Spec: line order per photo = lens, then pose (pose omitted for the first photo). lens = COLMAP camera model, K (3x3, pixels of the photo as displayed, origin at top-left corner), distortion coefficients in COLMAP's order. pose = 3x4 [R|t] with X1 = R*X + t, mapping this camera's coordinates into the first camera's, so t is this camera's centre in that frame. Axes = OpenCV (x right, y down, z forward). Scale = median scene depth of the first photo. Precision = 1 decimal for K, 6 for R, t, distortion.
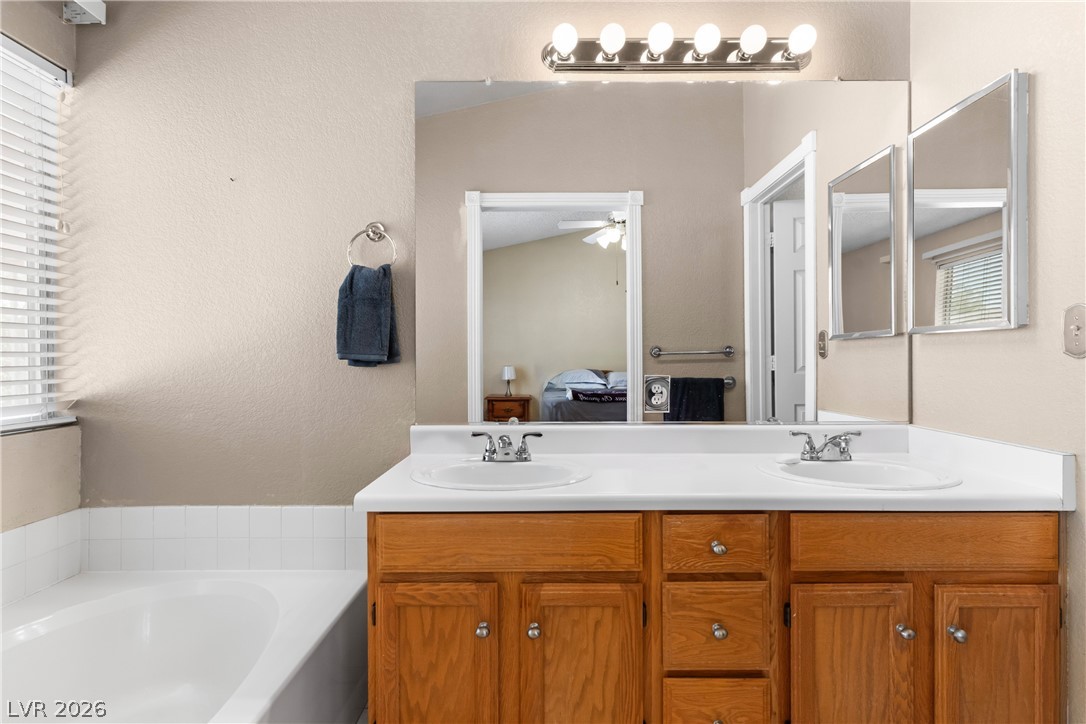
lens RADIAL K [[530.7, 0, 544.0], [0, 530.7, 358.4], [0, 0, 1]] dist [0.000598, 0.000168]
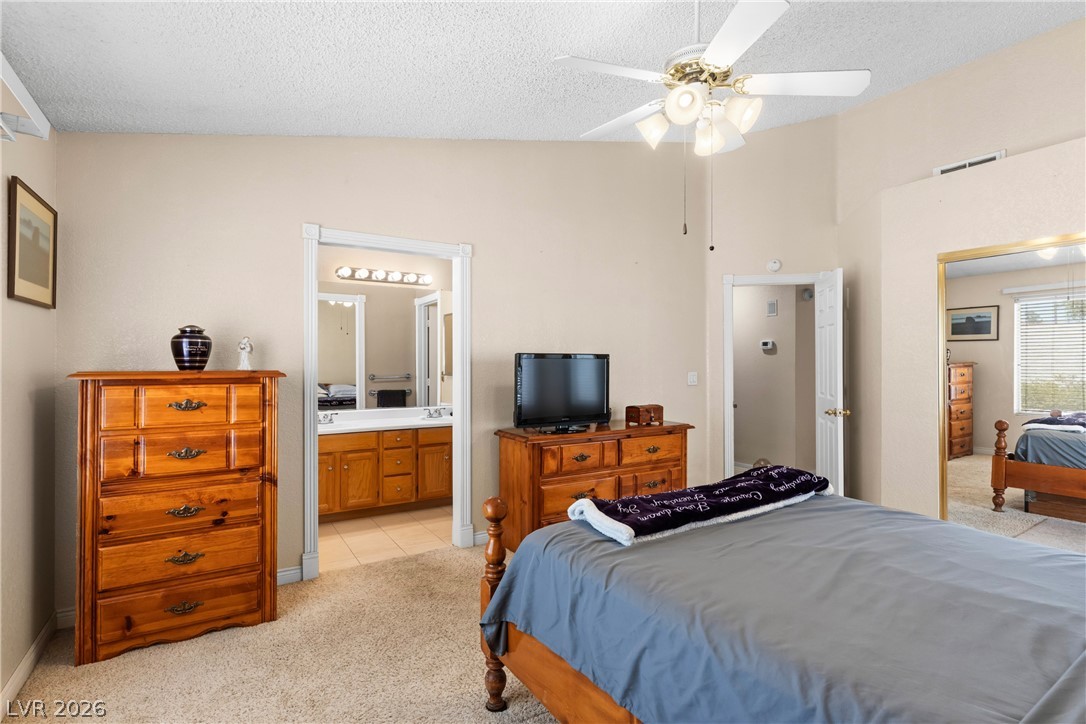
lens RADIAL K [[530.7, 0, 544.0], [0, 530.7, 358.4], [0, 0, 1]] dist [0.000598, 0.000168]
pose [[0.847365, 0.007893, 0.530951, -0.734822], [-0.002182, 0.999933, -0.011383, -0.152433], [-0.531006, 0.008487, 0.847326, -2.517932]]
